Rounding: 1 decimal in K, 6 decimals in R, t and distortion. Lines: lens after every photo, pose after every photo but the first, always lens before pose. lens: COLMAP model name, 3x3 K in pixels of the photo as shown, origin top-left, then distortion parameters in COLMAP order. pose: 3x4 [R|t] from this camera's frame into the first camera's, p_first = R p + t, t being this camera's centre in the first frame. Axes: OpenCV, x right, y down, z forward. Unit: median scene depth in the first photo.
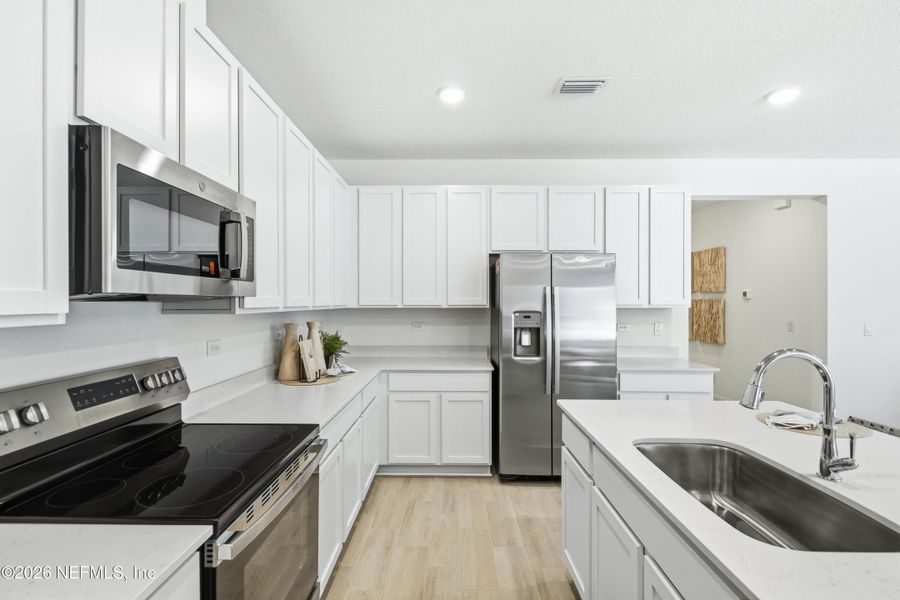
lens RADIAL K [[420.4, 0, 450.0], [0, 420.4, 300.0], [0, 0, 1]] dist [0.003128, 0.000234]
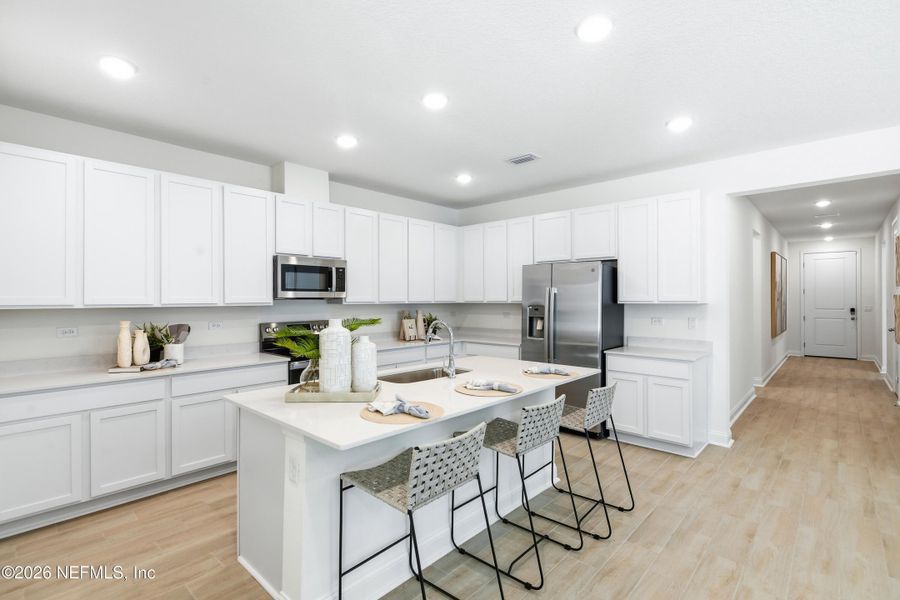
lens RADIAL K [[432.9, 0, 450.0], [0, 432.9, 300.0], [0, 0, 1]] dist [0.000103, -0.000150]
pose [[0.753011, 0.001237, -0.658006, 1.441568], [0.005245, 0.999955, 0.007882, -0.008235], [0.657987, -0.009387, 0.752971, -0.463057]]
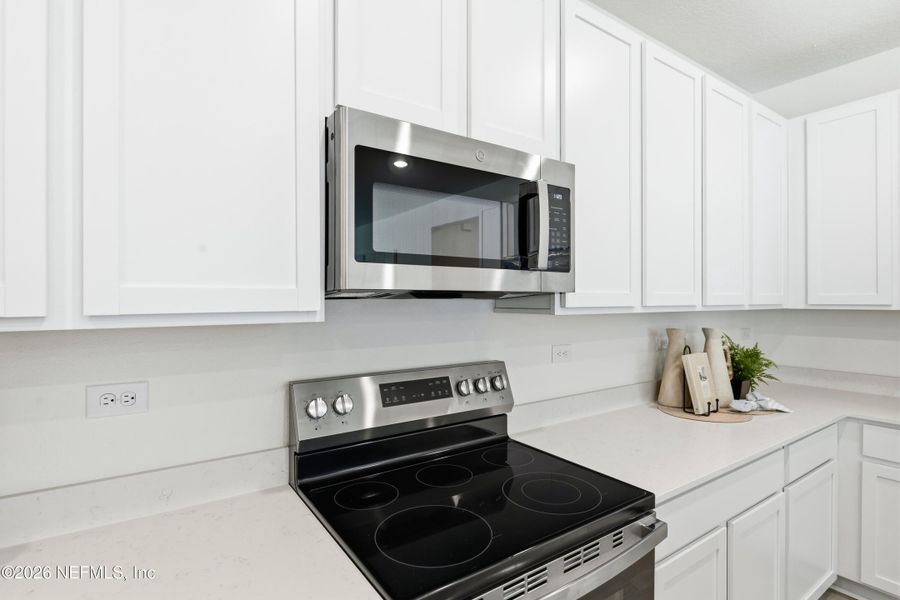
lens RADIAL K [[457.5, 0, 450.0], [0, 457.5, 300.0], [0, 0, 1]] dist [-0.002138, -0.002011]
pose [[0.575321, 0.003810, -0.817919, 0.060528], [0.002189, 0.999978, 0.006198, 0.000026], [0.817925, -0.005356, 0.575300, 0.299150]]
